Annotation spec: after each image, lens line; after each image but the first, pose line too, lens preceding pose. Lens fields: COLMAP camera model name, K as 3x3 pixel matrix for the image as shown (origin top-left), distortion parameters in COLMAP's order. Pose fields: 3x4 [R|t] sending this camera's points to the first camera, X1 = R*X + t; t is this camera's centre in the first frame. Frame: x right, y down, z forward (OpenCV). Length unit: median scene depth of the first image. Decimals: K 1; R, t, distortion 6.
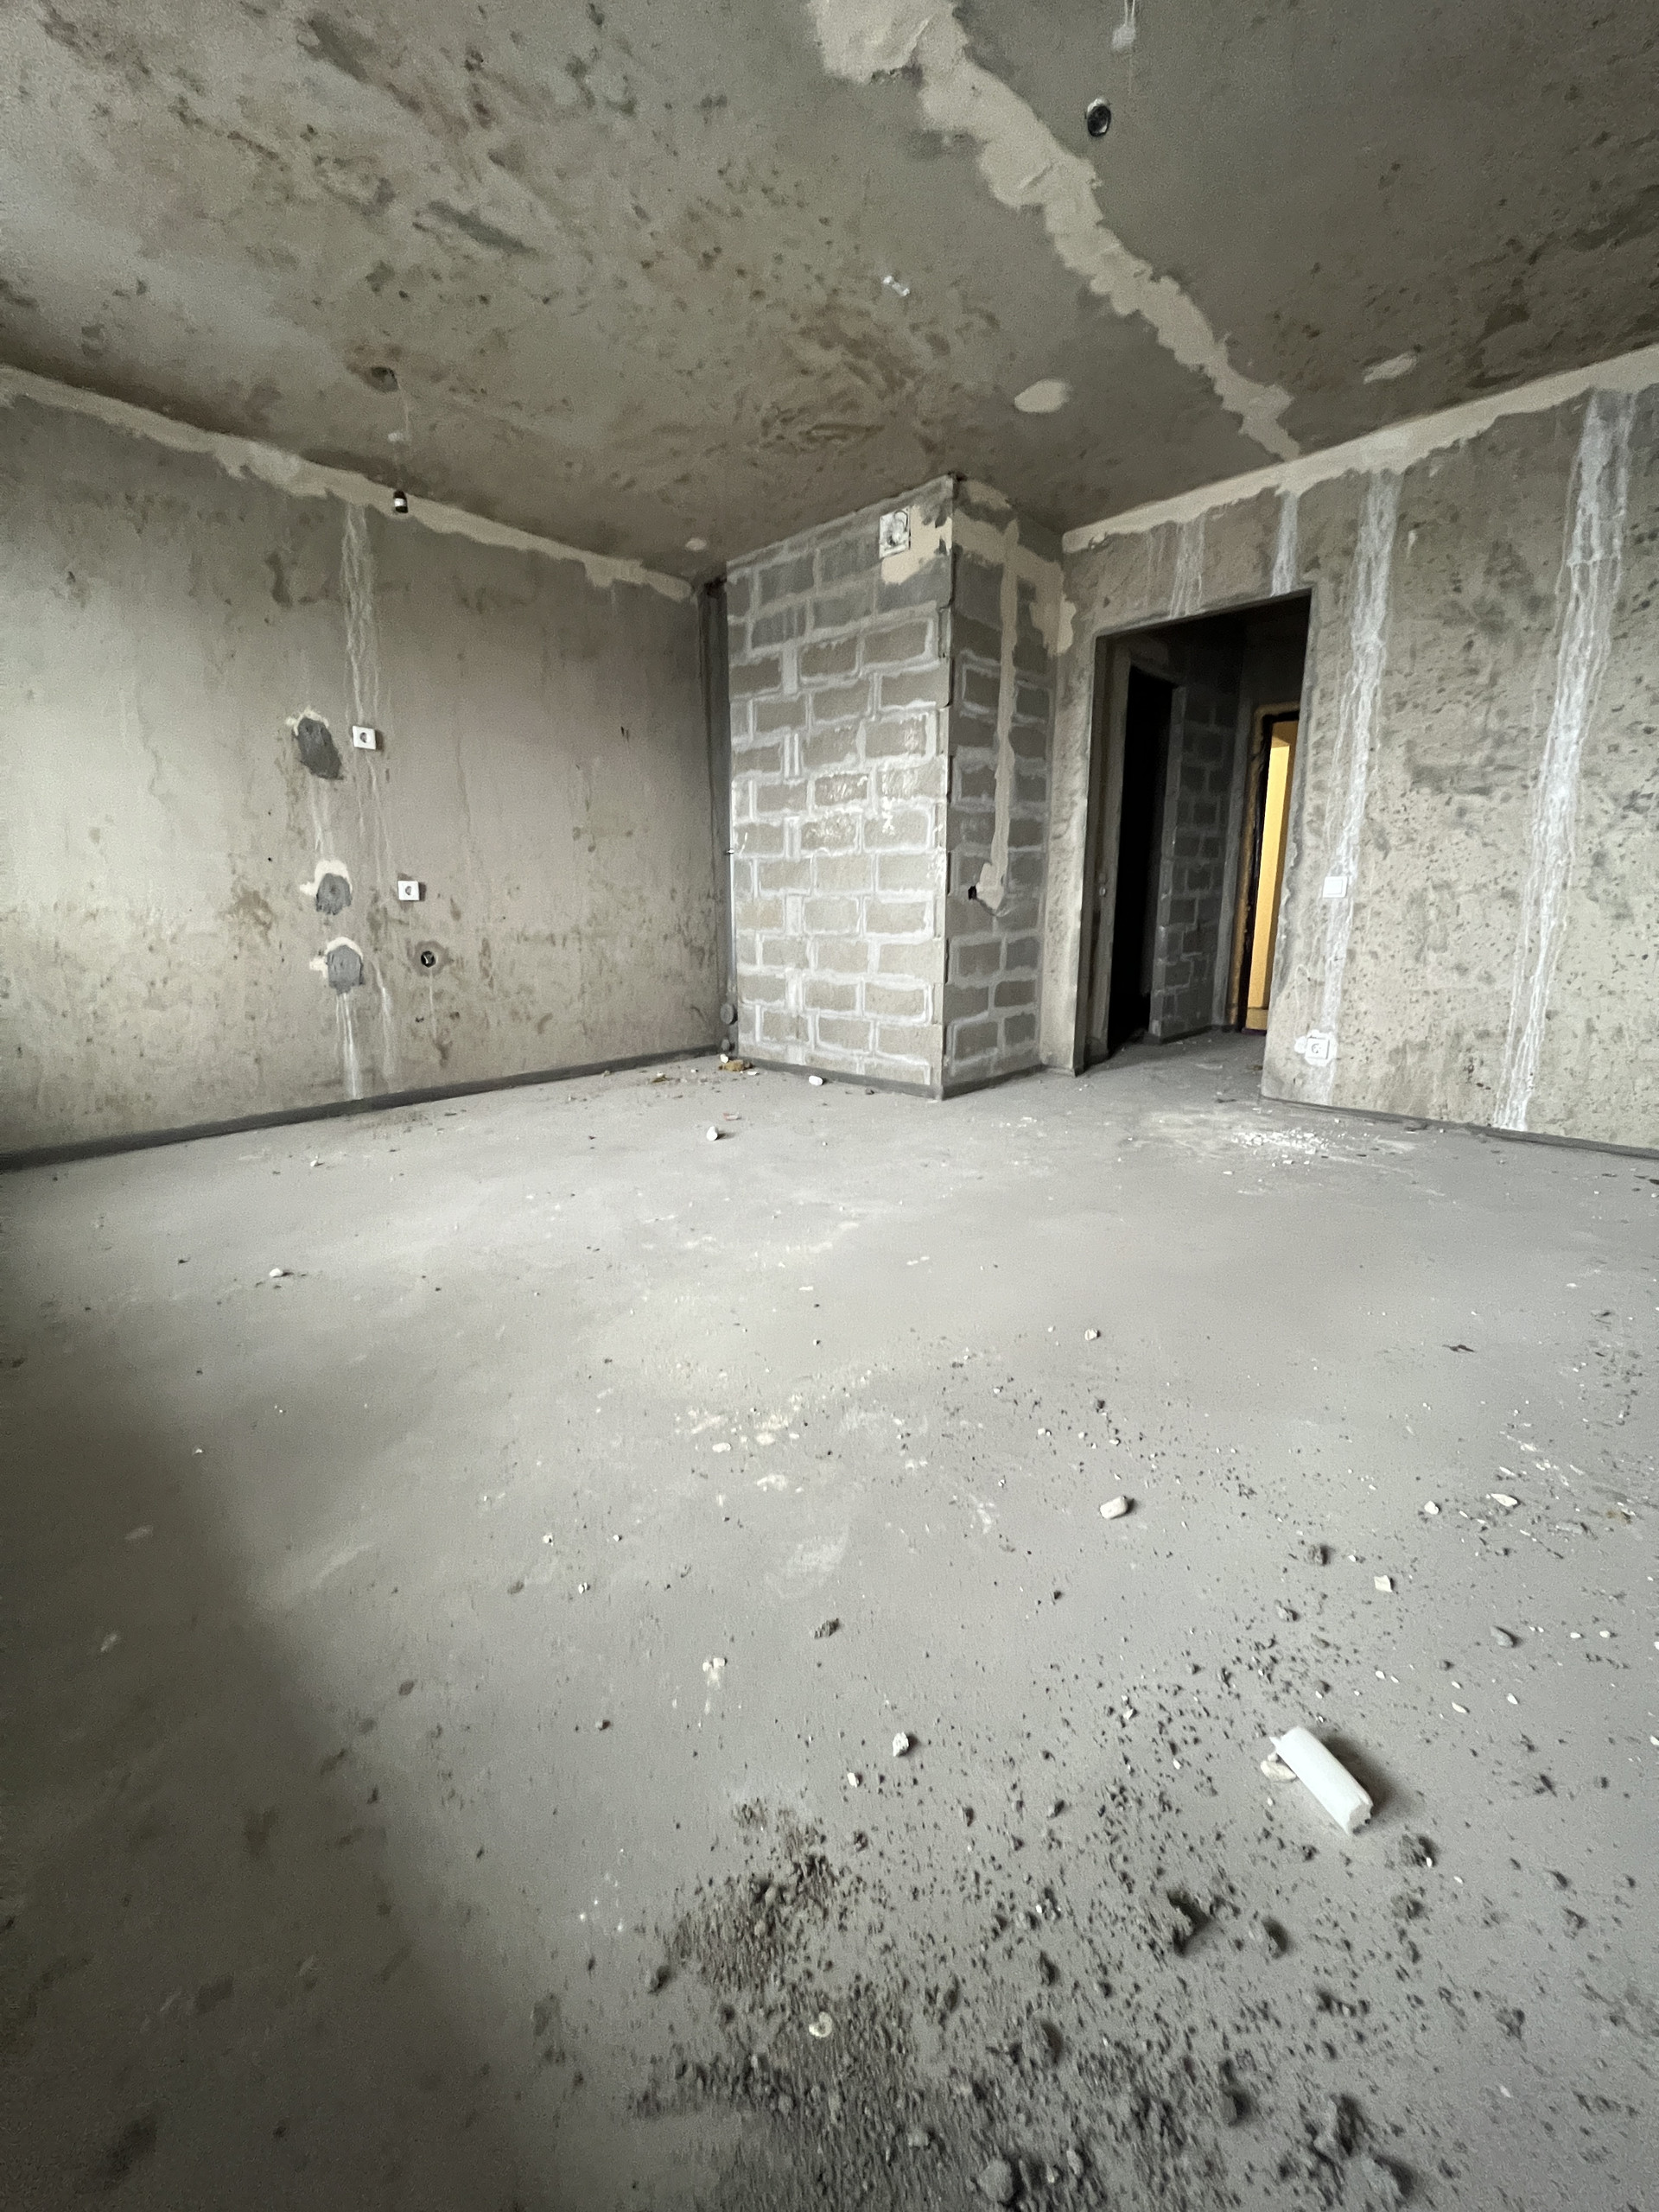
lens RADIAL K [[892.1, 0, 830.0], [0, 892.1, 1103.7], [0, 0, 1]] dist [0.003768, 0.000146]
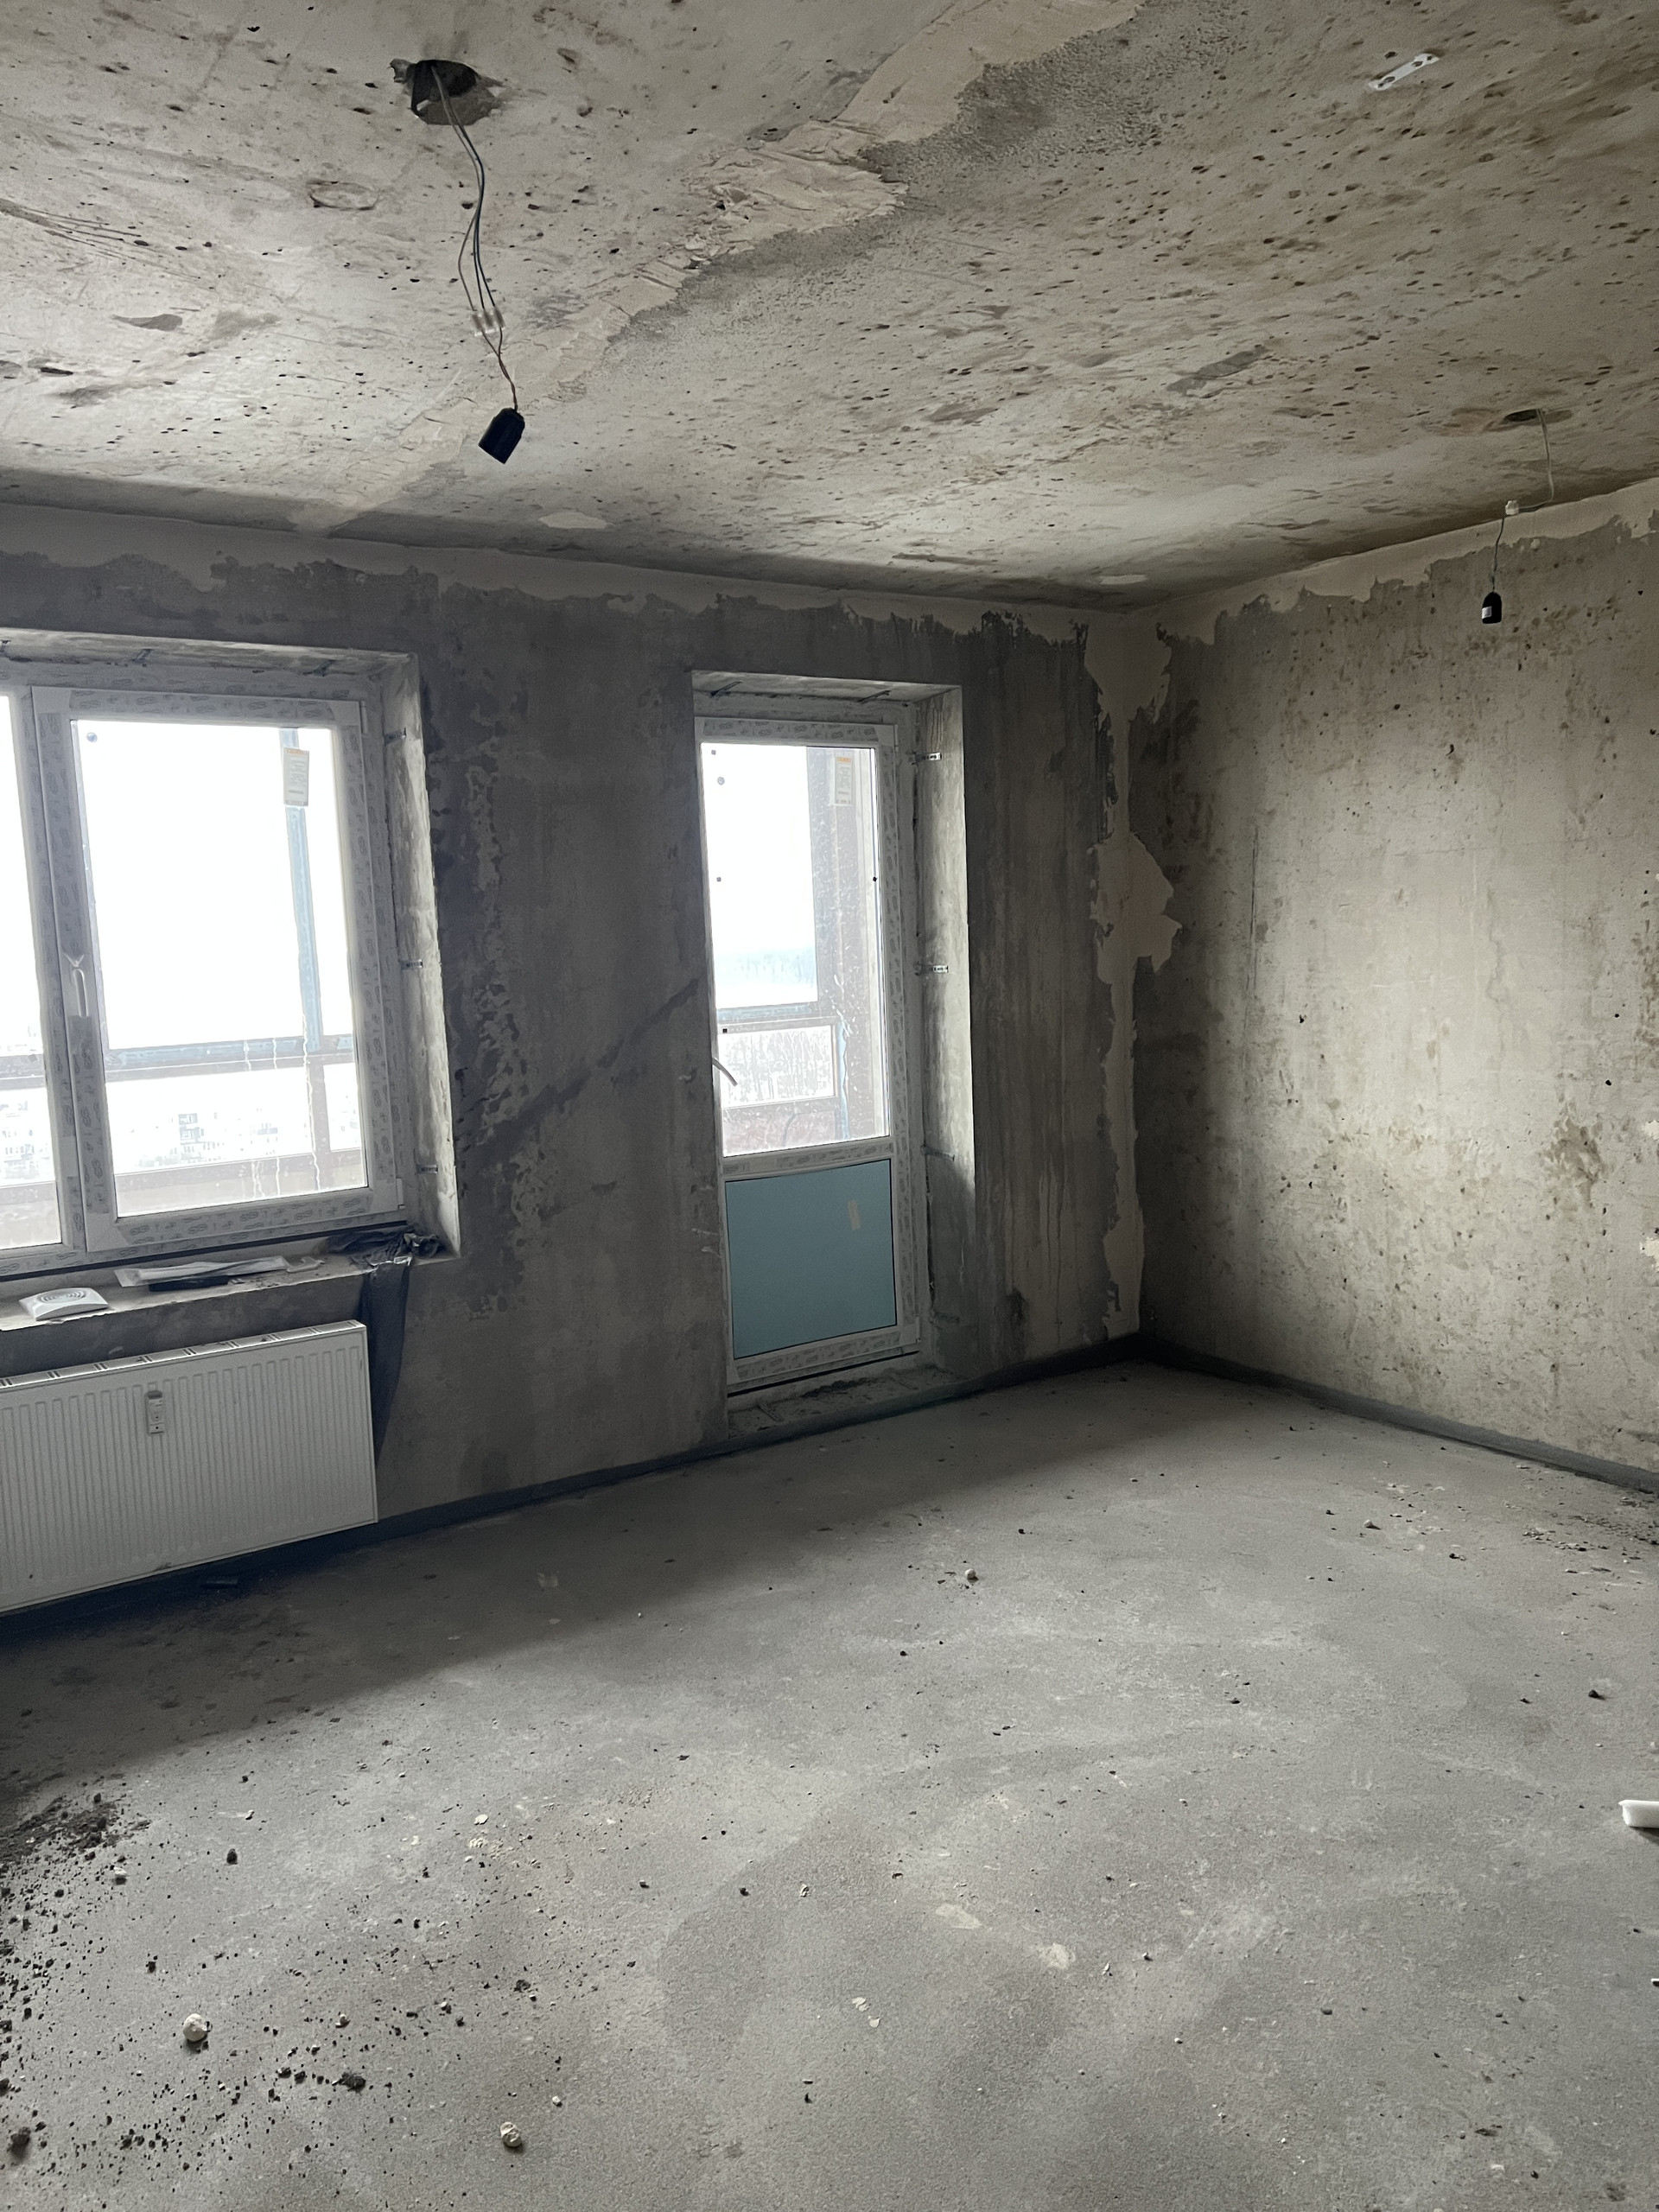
lens RADIAL K [[1673.4, 0, 832.2], [0, 1673.4, 1113.4], [0, 0, 1]] dist [0.012974, -0.006047]
pose [[-0.224103, 0.127341, -0.966210, 0.751836], [-0.171069, 0.970893, 0.167636, -0.391094], [0.959434, 0.202857, -0.195796, 0.758398]]
